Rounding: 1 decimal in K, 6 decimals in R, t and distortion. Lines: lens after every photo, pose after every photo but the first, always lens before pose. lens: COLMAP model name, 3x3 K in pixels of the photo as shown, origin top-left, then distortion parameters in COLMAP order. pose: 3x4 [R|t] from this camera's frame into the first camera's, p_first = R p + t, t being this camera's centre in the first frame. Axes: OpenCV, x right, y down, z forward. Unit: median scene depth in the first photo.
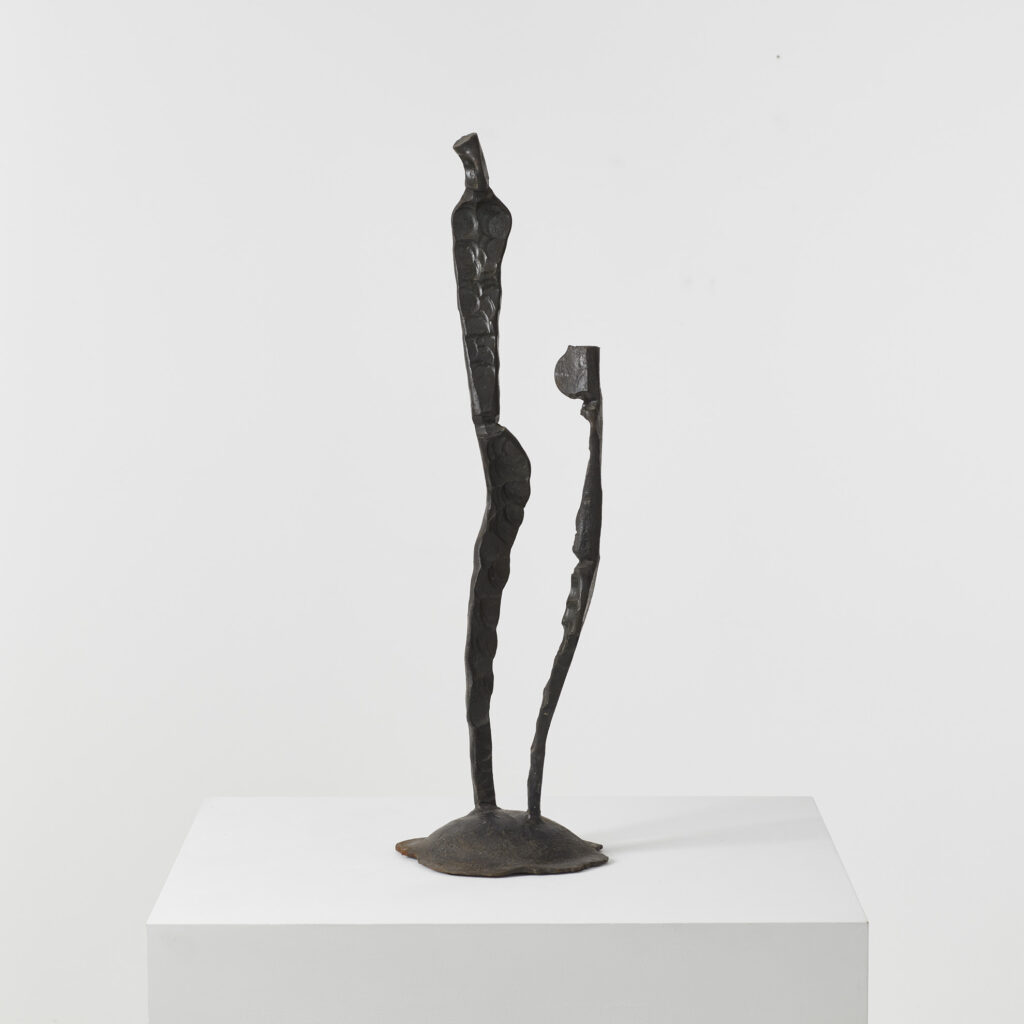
lens RADIAL K [[3359.8, 0, 512.3], [0, 3359.8, 512.1], [0, 0, 1]] dist [-0.175399, 0.000000]
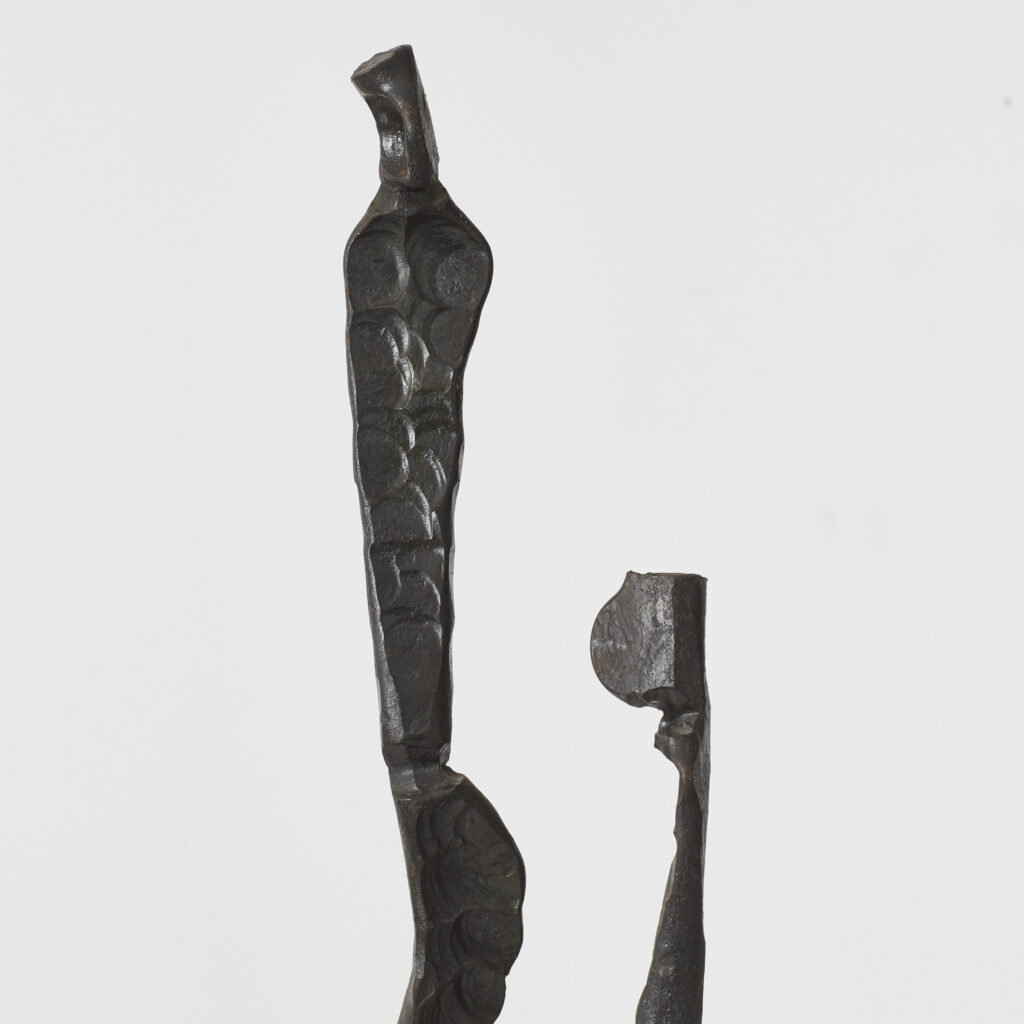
lens RADIAL K [[3359.8, 0, 511.2], [0, 3359.8, 512.5], [0, 0, 1]] dist [-0.175399, 0.000000]
pose [[0.999722, 0.023494, -0.002145, 0.003671], [-0.023588, 0.993863, -0.108077, -0.013261], [-0.000408, 0.108098, 0.994140, 0.599163]]
